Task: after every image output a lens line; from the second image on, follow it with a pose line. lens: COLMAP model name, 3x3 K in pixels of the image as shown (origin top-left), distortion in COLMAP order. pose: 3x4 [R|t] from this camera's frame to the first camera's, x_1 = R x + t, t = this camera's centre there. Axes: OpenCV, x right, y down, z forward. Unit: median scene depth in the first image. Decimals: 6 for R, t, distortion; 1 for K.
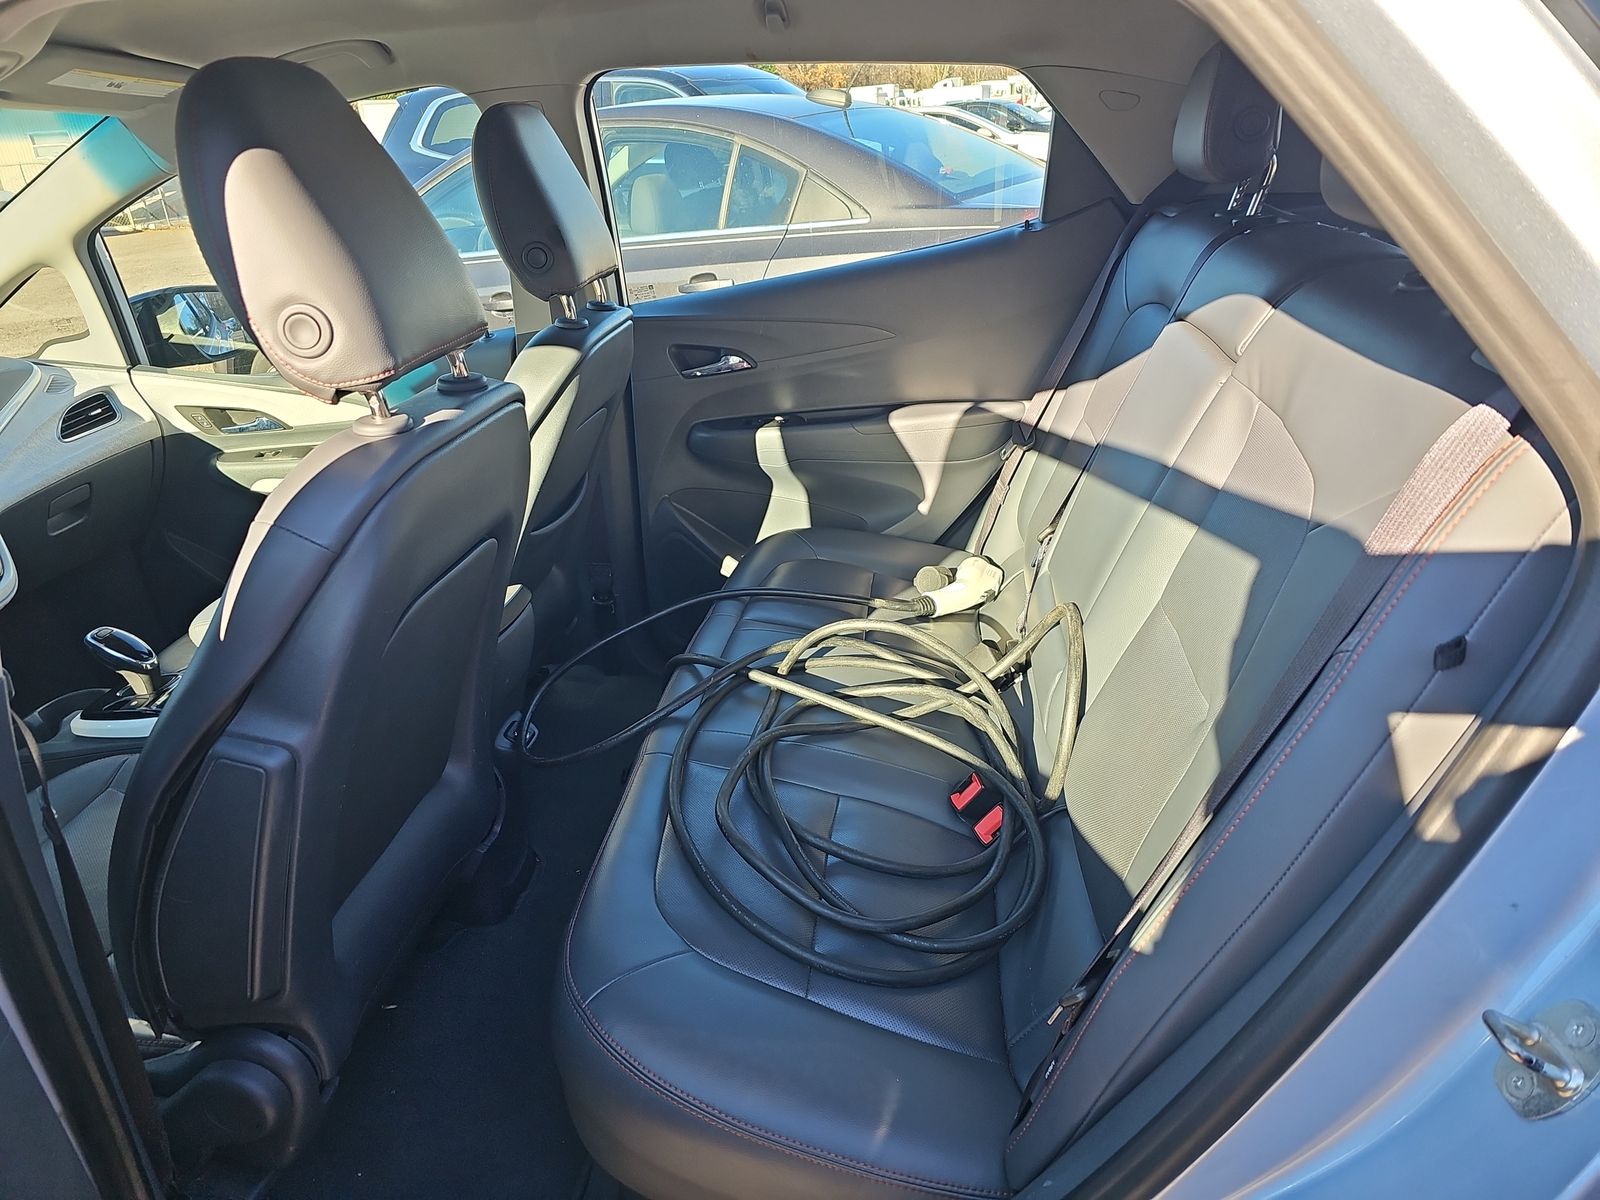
lens RADIAL K [[1085.3, 0, 806.8], [0, 1085.3, 602.1], [0, 0, 1]] dist [0.031761, -0.026926]
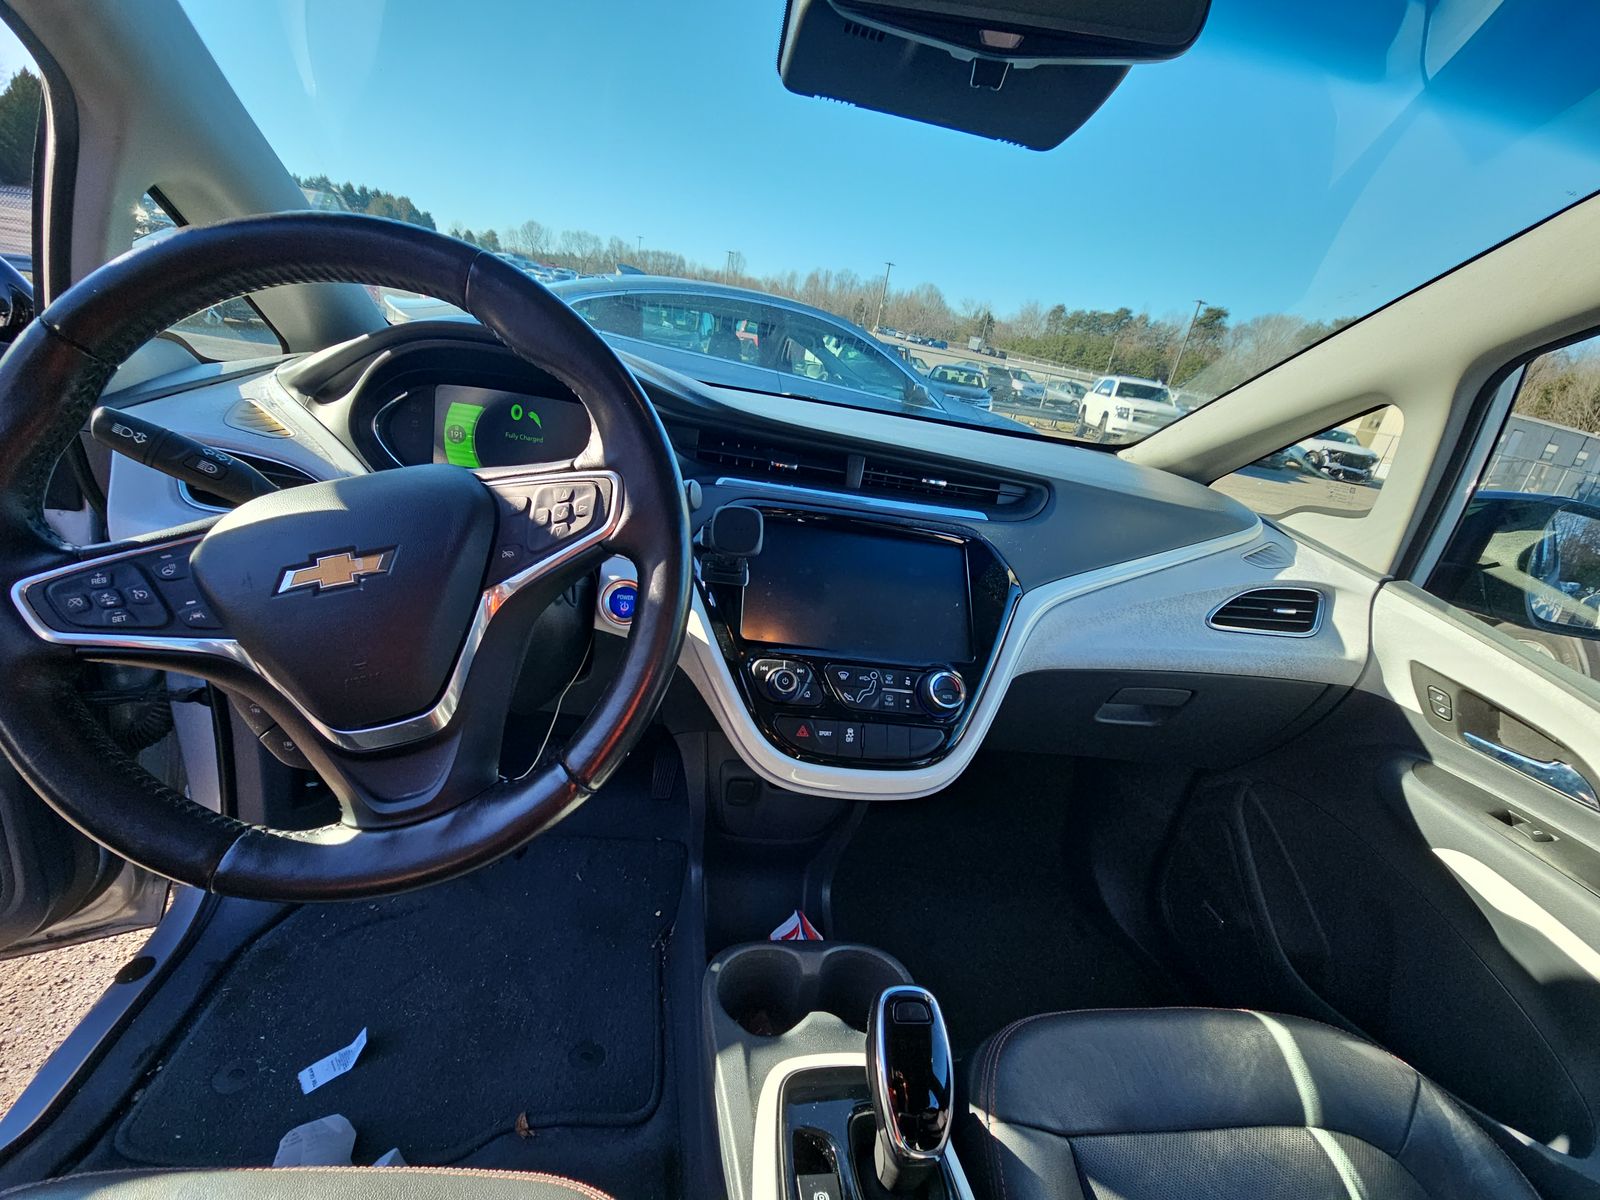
lens RADIAL K [[664.9, 0, 784.9], [0, 664.9, 603.3], [0, 0, 1]] dist [-0.004144, -0.003526]
pose [[0.217717, 0.440327, -0.871041, -0.354335], [-0.542821, 0.796318, 0.266875, -0.115214], [0.811138, 0.414716, 0.412390, 0.564019]]
